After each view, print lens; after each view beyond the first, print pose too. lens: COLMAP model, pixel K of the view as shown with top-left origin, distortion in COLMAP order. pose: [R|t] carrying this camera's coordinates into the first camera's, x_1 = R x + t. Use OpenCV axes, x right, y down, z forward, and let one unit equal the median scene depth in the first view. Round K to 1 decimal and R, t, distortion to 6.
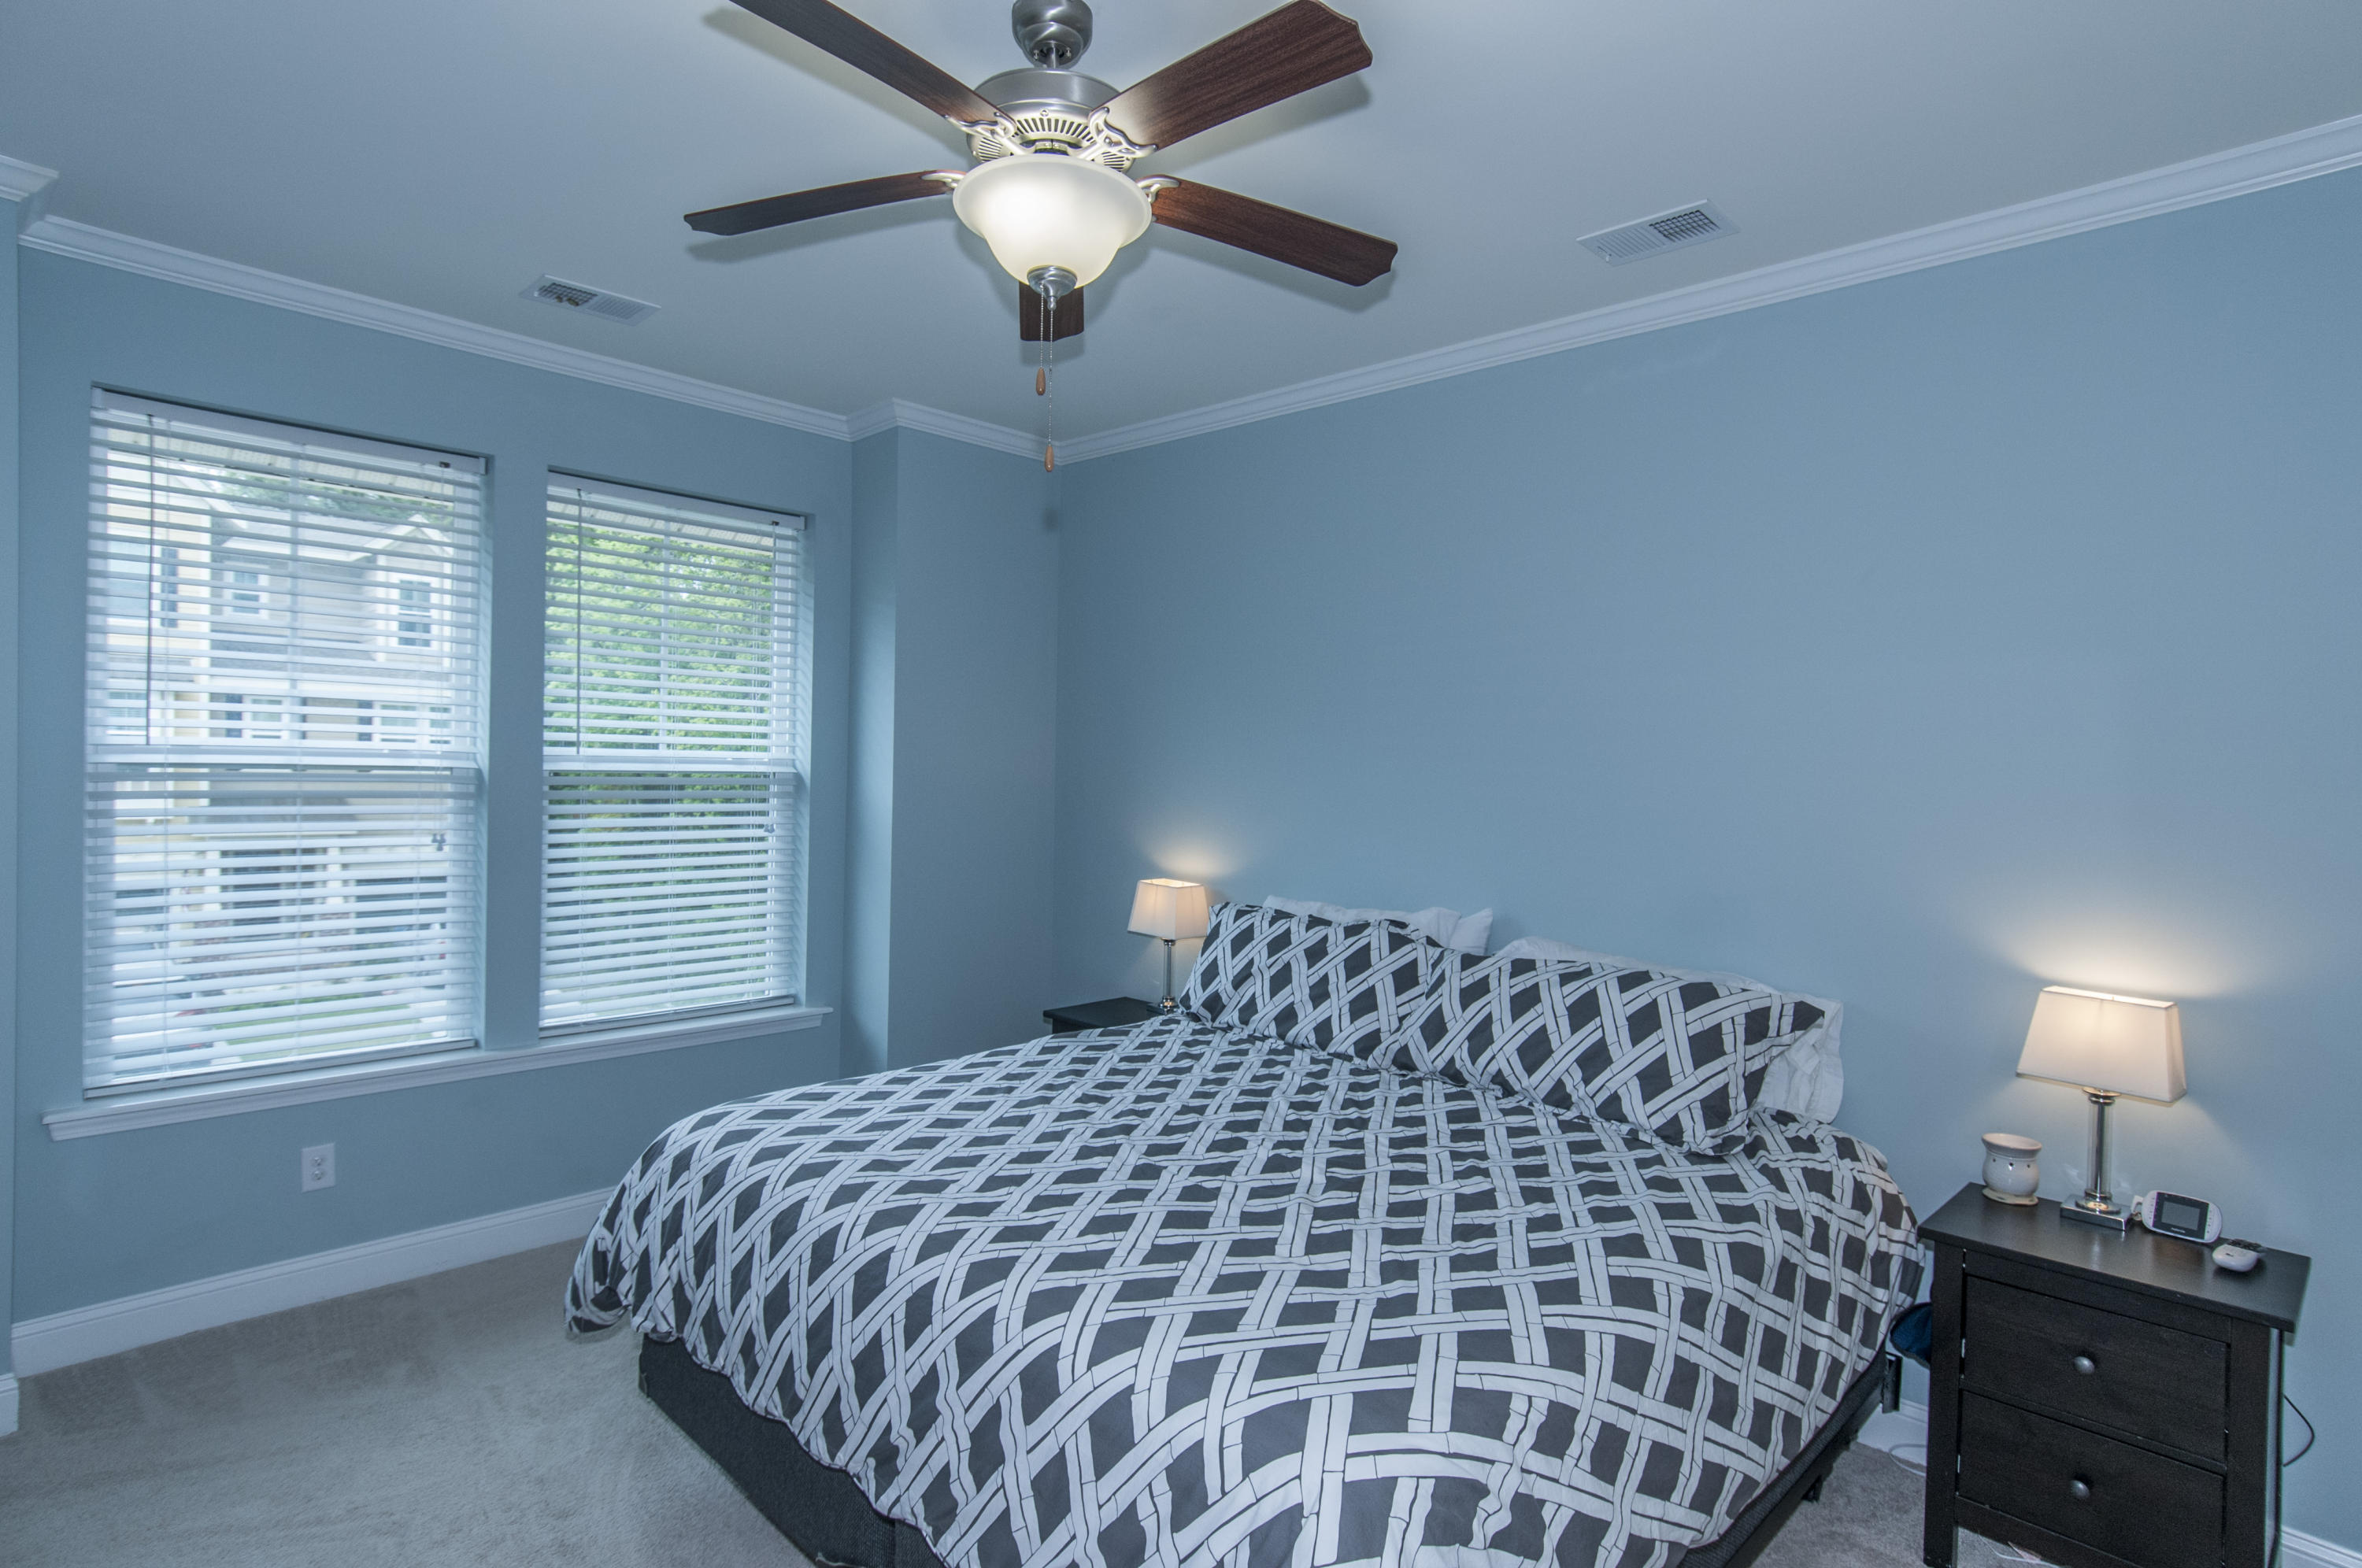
lens RADIAL K [[1224.8, 0, 1193.6], [0, 1224.8, 778.6], [0, 0, 1]] dist [0.014812, -0.011326]
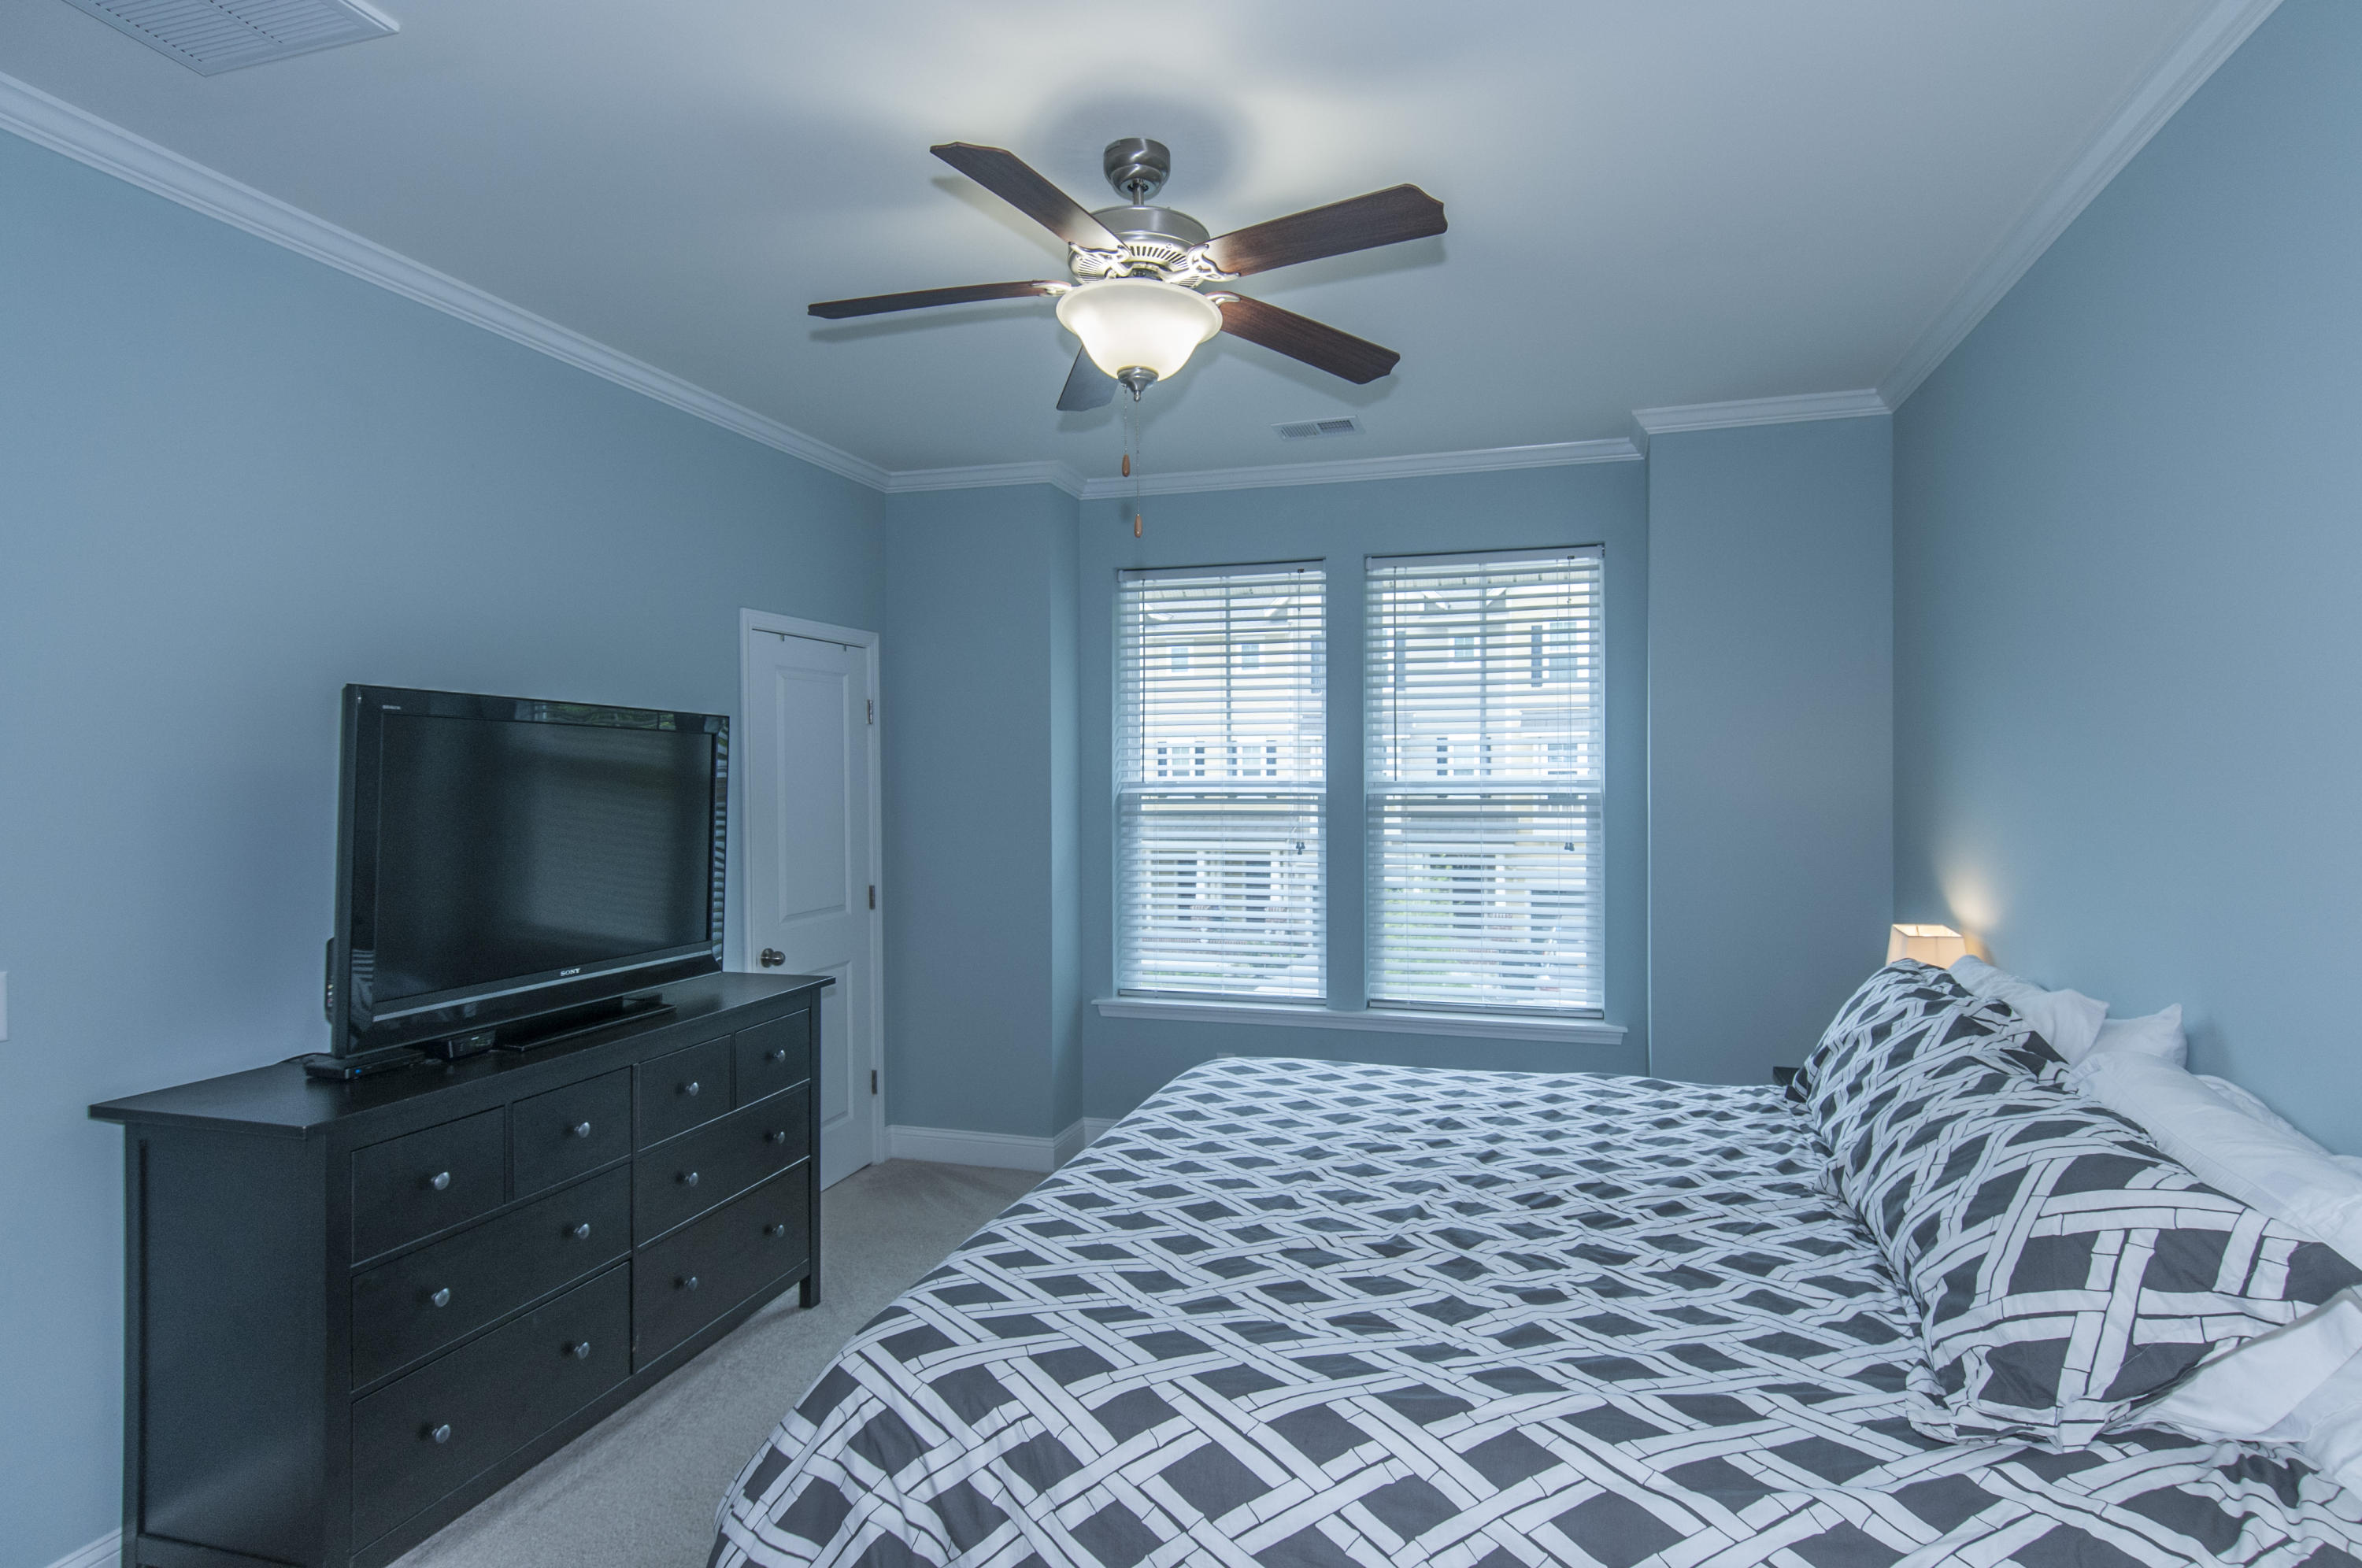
lens RADIAL K [[1224.8, 0, 1226.9], [0, 1224.8, 788.7], [0, 0, 1]] dist [0.014812, -0.011326]
pose [[0.460004, -0.018026, -0.887734, 0.691954], [0.004166, 0.999827, -0.018143, 0.012153], [0.887907, 0.004648, 0.460000, 0.388583]]
